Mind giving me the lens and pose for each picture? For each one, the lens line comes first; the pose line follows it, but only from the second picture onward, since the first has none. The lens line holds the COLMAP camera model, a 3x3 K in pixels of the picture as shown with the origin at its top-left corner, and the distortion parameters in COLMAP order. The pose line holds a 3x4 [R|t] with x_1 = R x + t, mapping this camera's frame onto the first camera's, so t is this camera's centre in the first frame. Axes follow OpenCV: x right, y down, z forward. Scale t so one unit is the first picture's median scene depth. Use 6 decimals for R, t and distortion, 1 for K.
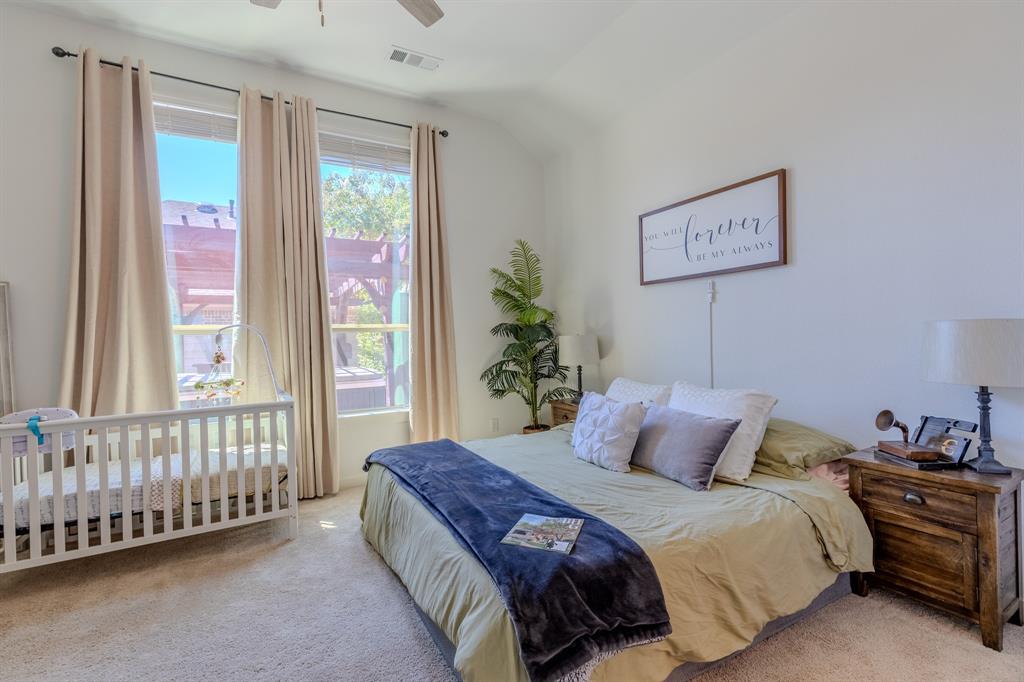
lens RADIAL K [[457.1, 0, 511.1], [0, 457.1, 341.7], [0, 0, 1]] dist [0.004729, -0.001646]
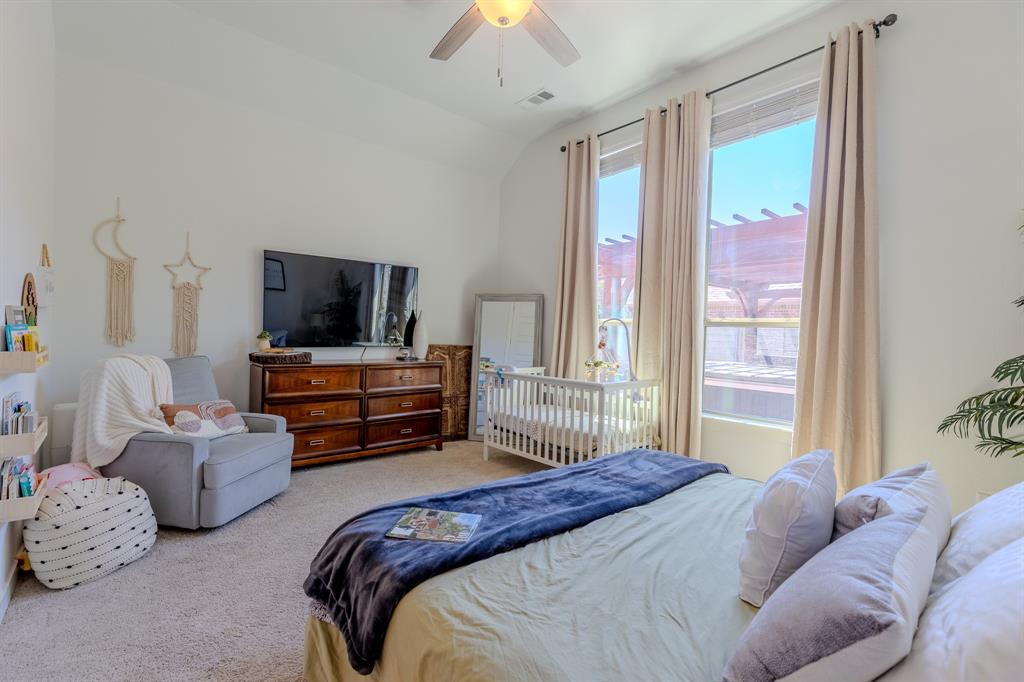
lens RADIAL K [[457.1, 0, 511.3], [0, 457.1, 341.0], [0, 0, 1]] dist [0.004729, -0.001646]
pose [[0.190515, 0.049288, -0.980446, 0.652349], [-0.035923, 0.998420, 0.043211, -0.022223], [0.981027, 0.026988, 0.191984, 0.584206]]
